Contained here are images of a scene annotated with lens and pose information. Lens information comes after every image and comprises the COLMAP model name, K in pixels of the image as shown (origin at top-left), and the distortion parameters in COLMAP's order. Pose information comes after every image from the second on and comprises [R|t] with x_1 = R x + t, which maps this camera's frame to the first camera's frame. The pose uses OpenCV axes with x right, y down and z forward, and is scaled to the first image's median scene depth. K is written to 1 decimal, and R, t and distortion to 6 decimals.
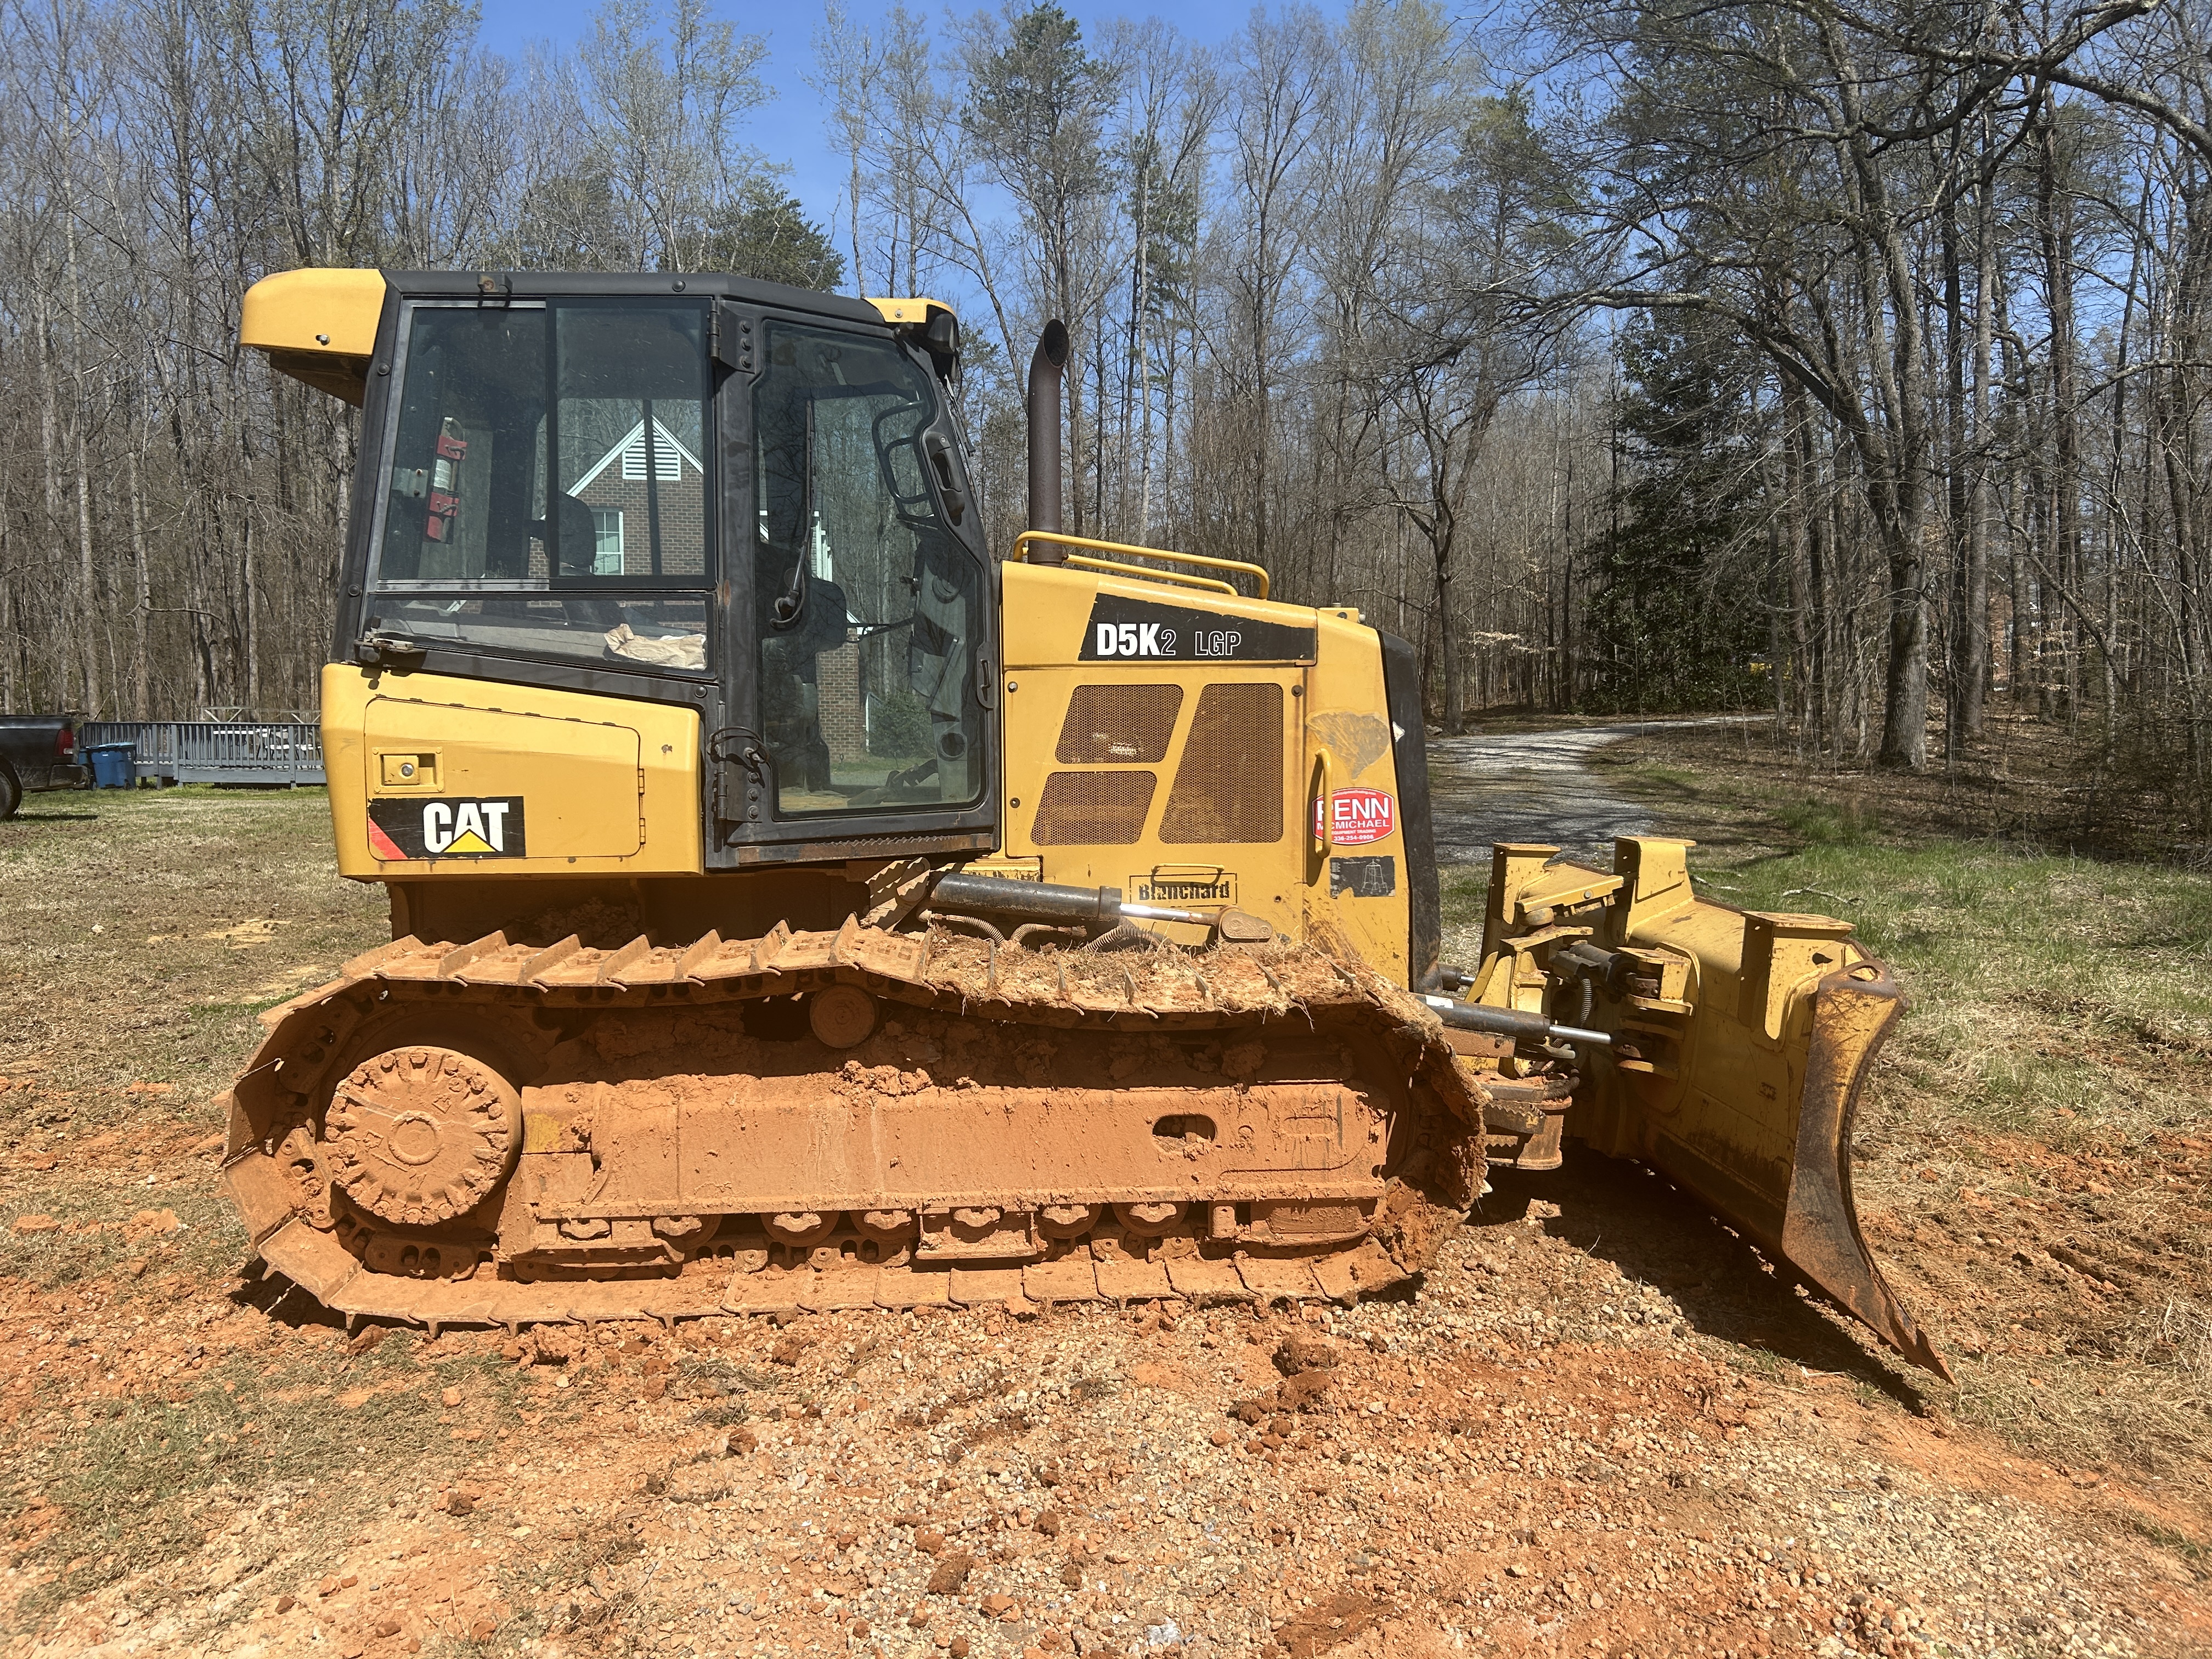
lens RADIAL K [[1666.8, 0, 1111.8], [0, 1666.8, 823.6], [0, 0, 1]] dist [0.056880, -0.057266]
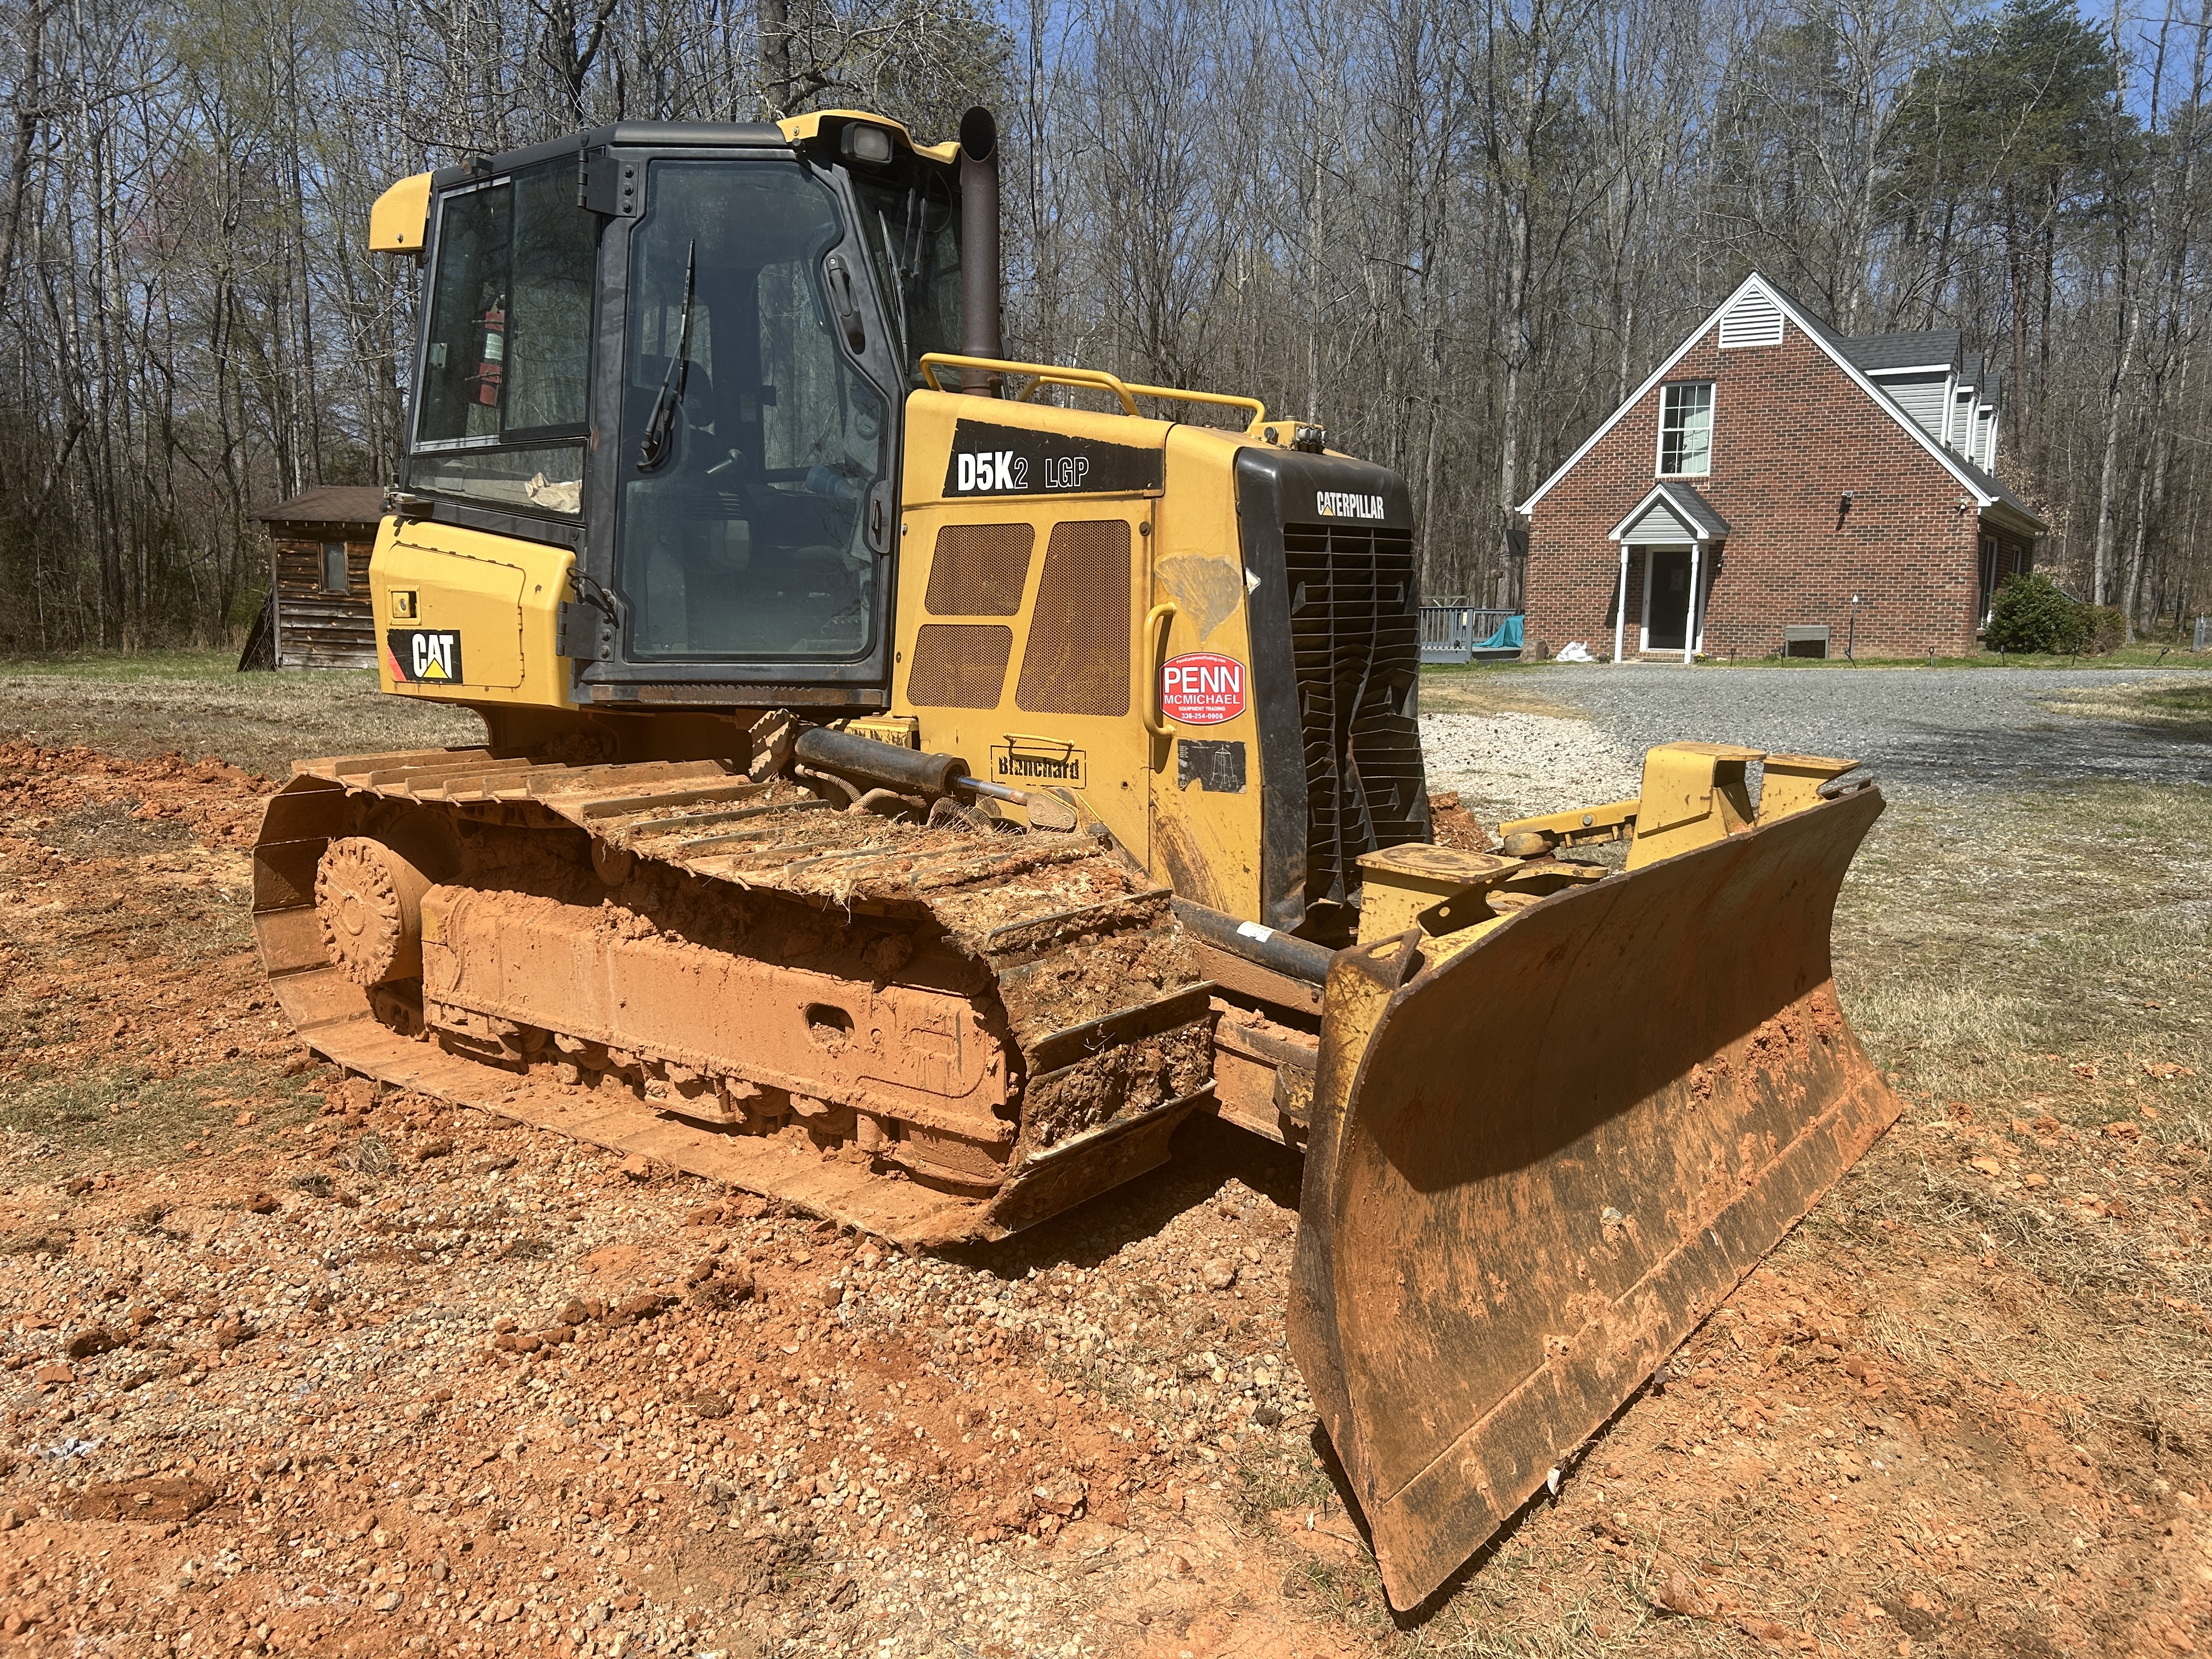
lens RADIAL K [[1666.8, 0, 1108.3], [0, 1666.8, 836.0], [0, 0, 1]] dist [0.056880, -0.057266]
pose [[0.758191, 0.100097, -0.644303, 0.707585], [-0.053603, 0.994370, 0.091405, -0.005219], [0.649825, -0.034766, 0.759288, 0.412611]]
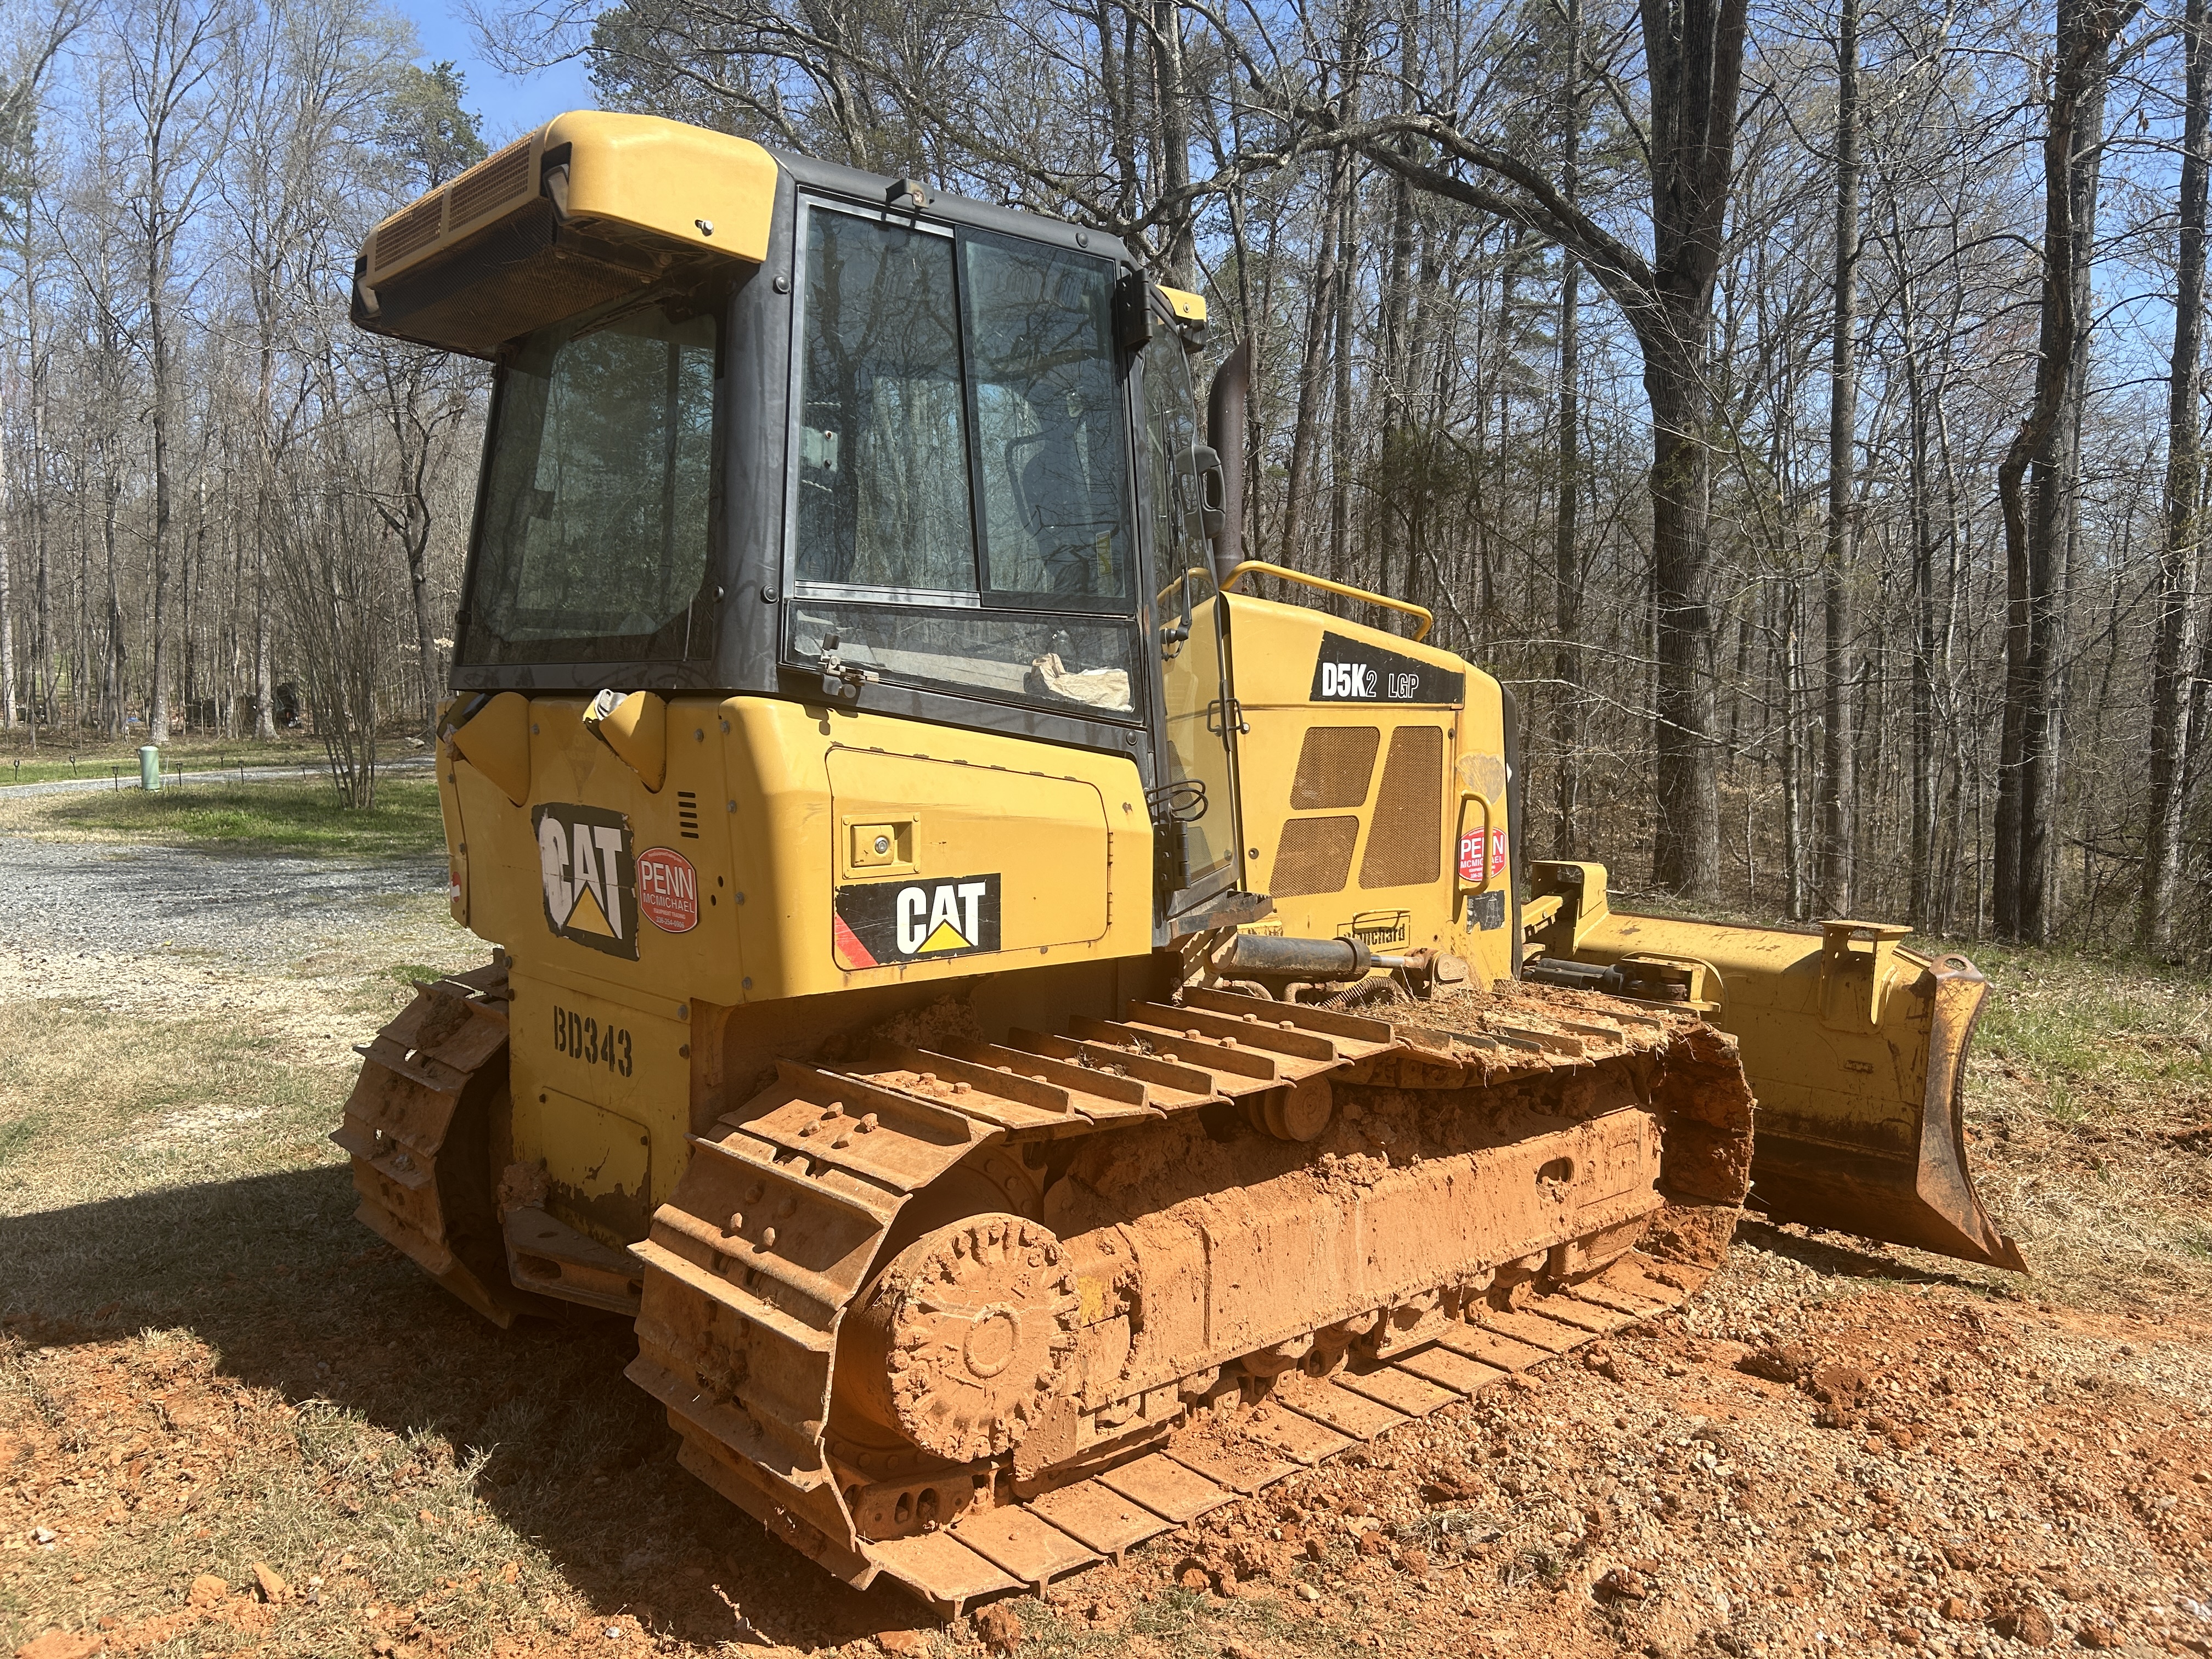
lens RADIAL K [[1666.8, 0, 1103.3], [0, 1666.8, 833.4], [0, 0, 1]] dist [0.056880, -0.057266]
pose [[0.791467, -0.032244, 0.610361, -0.766568], [0.032977, 0.999406, 0.010034, -0.039920], [-0.610322, 0.012186, 0.792060, 0.355480]]
